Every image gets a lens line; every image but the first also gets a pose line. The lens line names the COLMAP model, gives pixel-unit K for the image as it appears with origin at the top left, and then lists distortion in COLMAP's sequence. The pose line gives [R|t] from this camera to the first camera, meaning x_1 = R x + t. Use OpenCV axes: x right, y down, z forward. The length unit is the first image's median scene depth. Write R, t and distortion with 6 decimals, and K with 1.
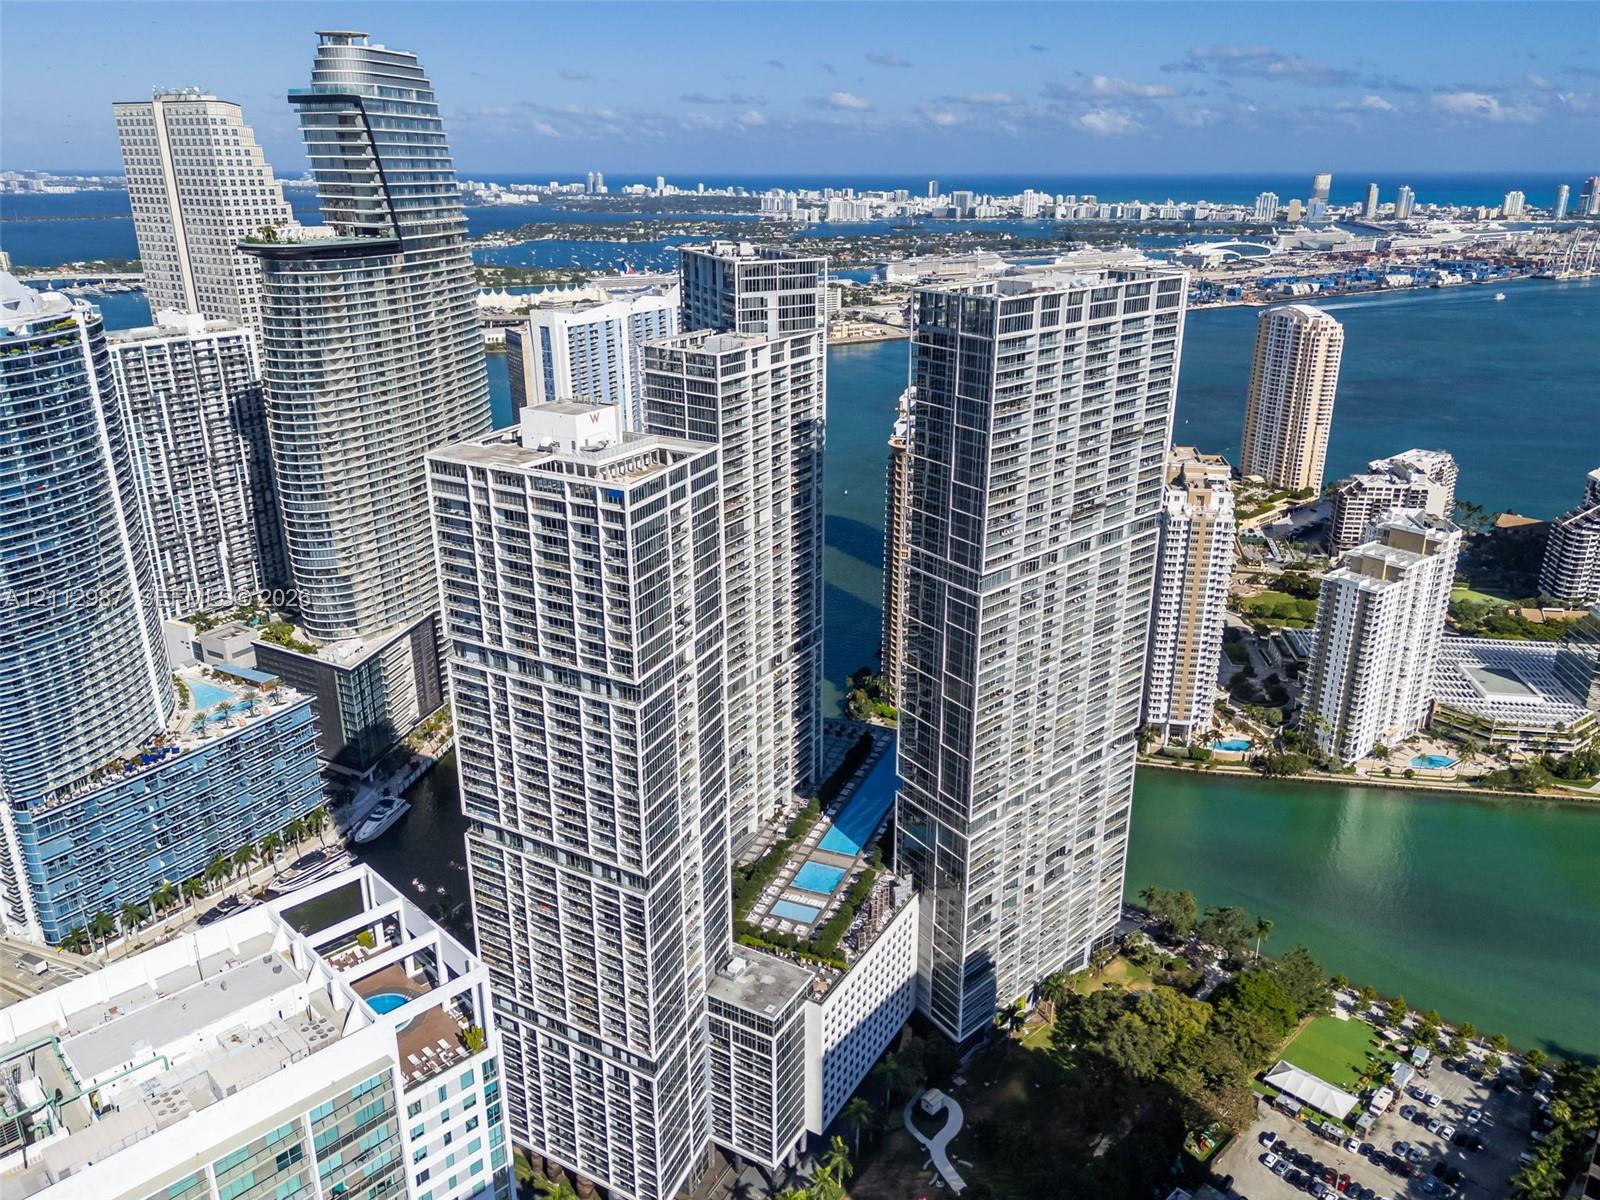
lens RADIAL K [[1199.3, 0, 799.1], [0, 1199.3, 600.7], [0, 0, 1]] dist [0.052516, -0.026587]
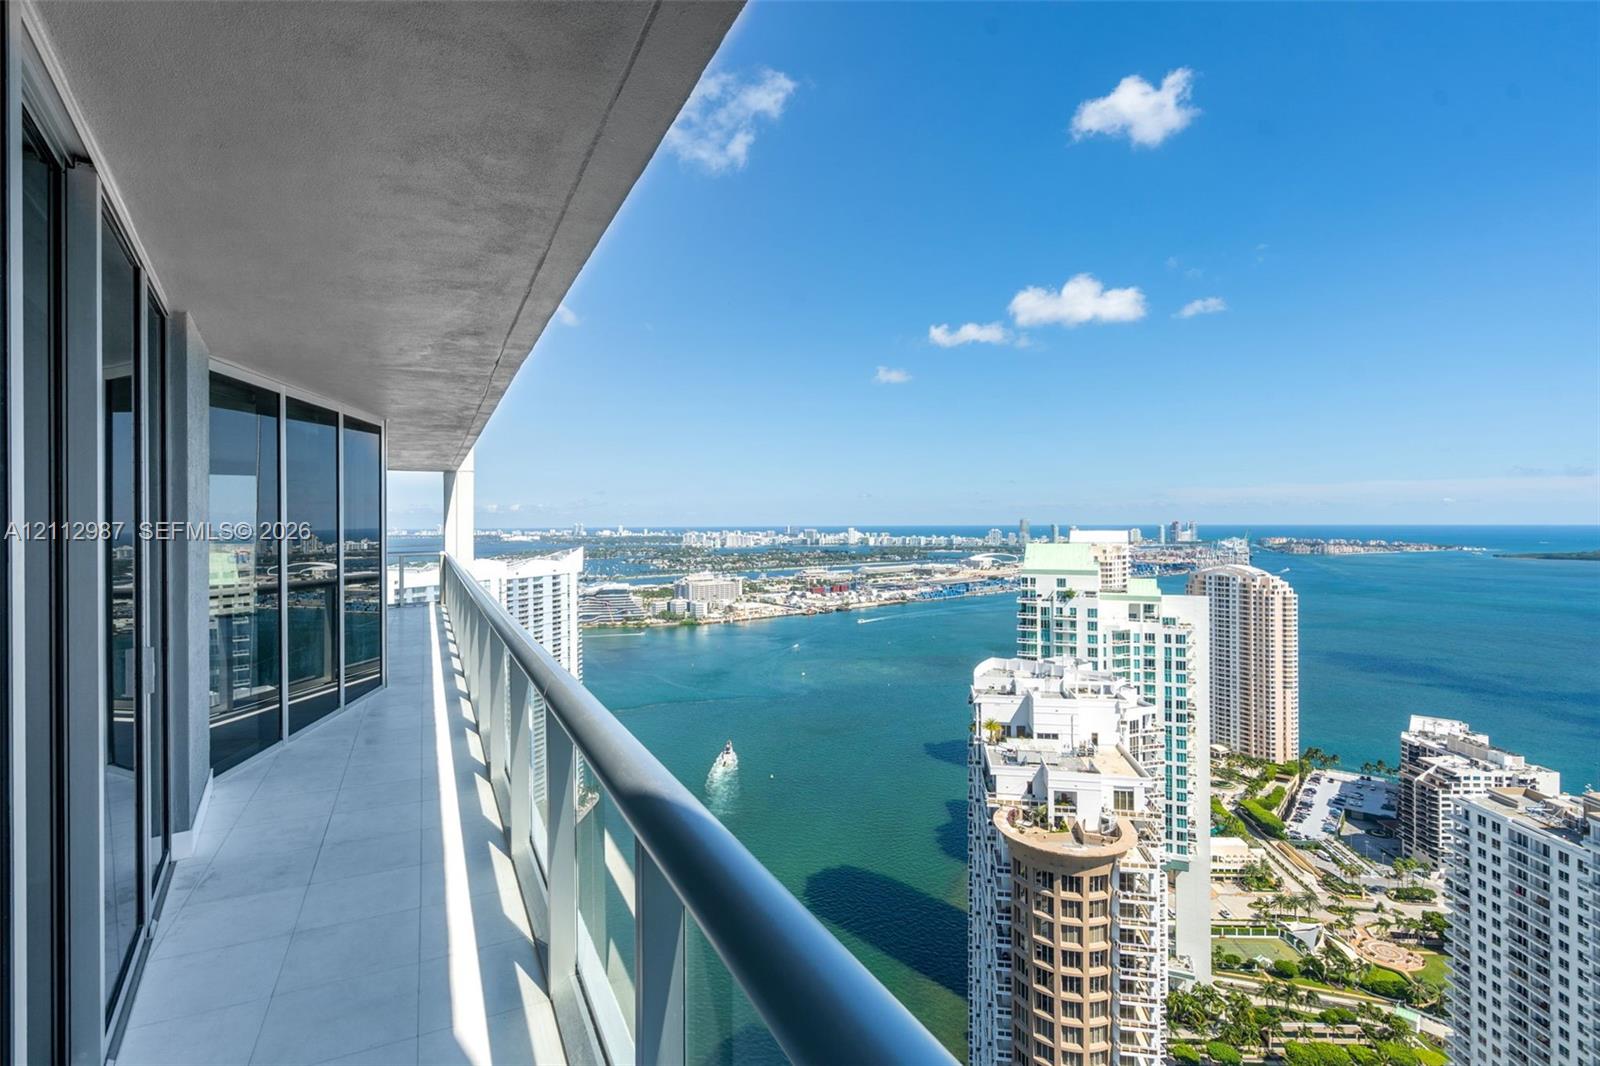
lens RADIAL K [[751.8, 0, 802.4], [0, 751.8, 523.4], [0, 0, 1]] dist [0.009634, 0.001122]
pose [[0.992005, -0.003561, 0.126149, -0.003367], [0.045963, 0.941138, -0.334882, -0.038411], [-0.117531, 0.338003, 0.933778, 0.202485]]
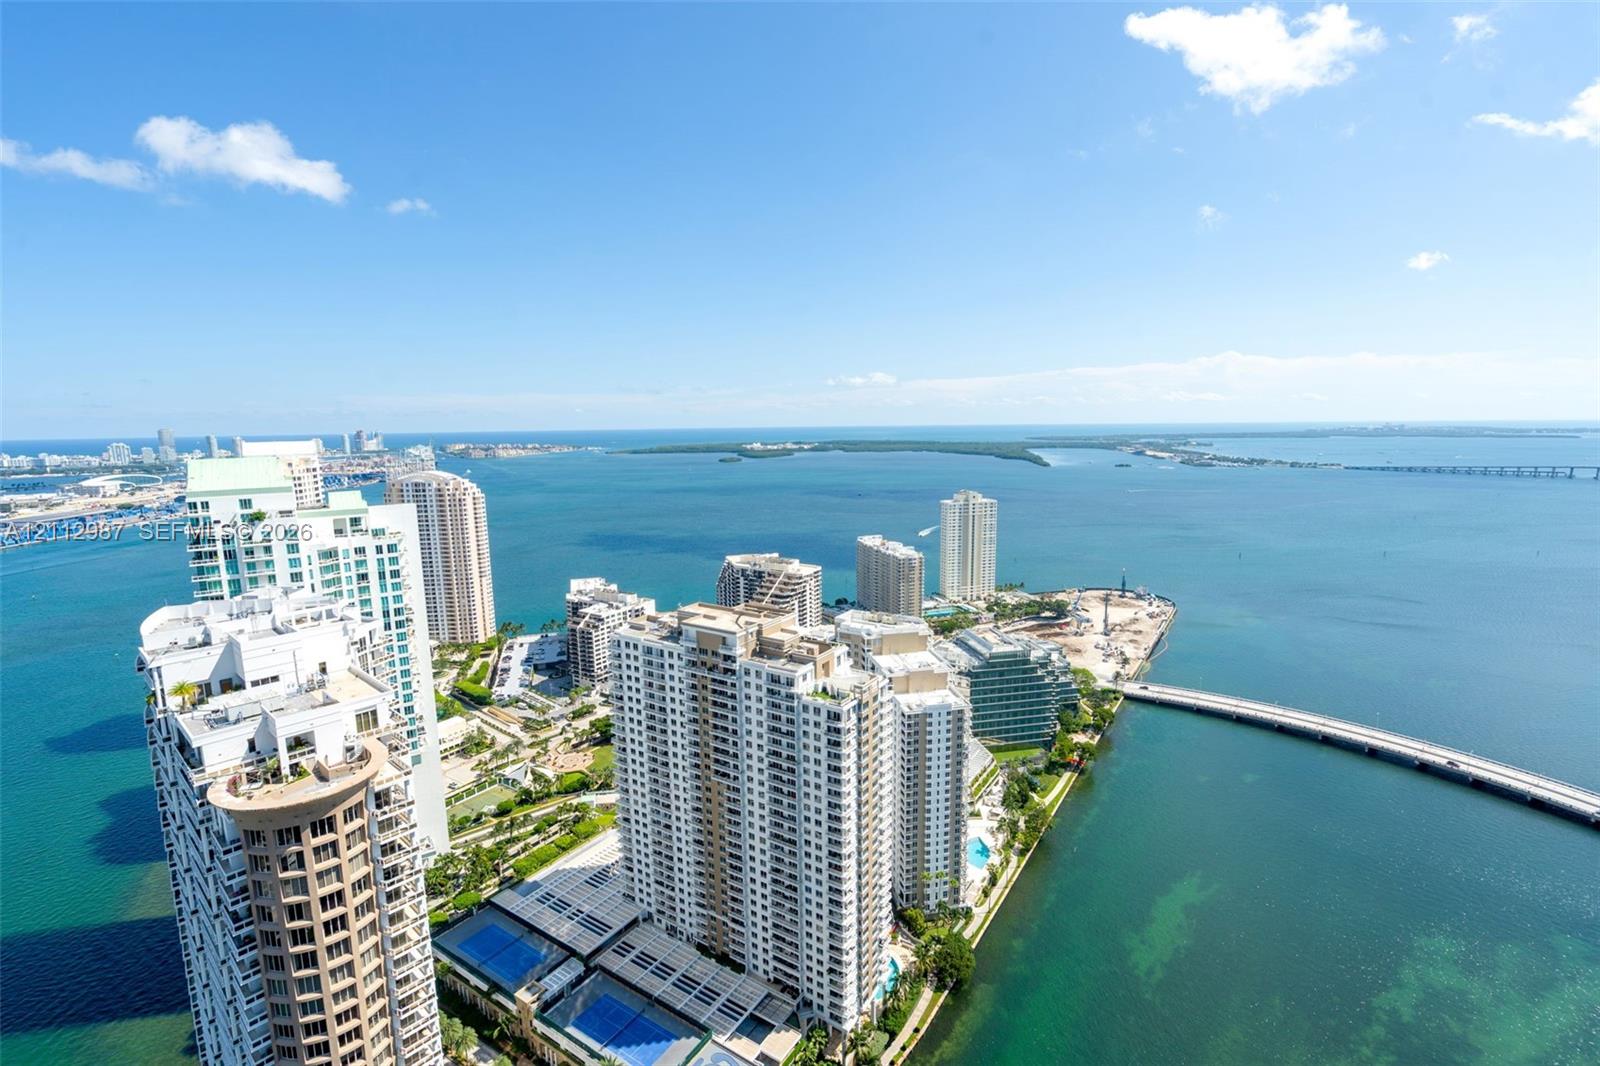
lens RADIAL K [[727.4, 0, 800.5], [0, 727.4, 532.5], [0, 0, 1]] dist [-0.001327, 0.001176]
pose [[0.428365, -0.140620, 0.892597, -0.004320], [0.320436, 0.947259, -0.004549, -0.039506], [-0.844881, 0.287969, 0.450833, 0.205406]]
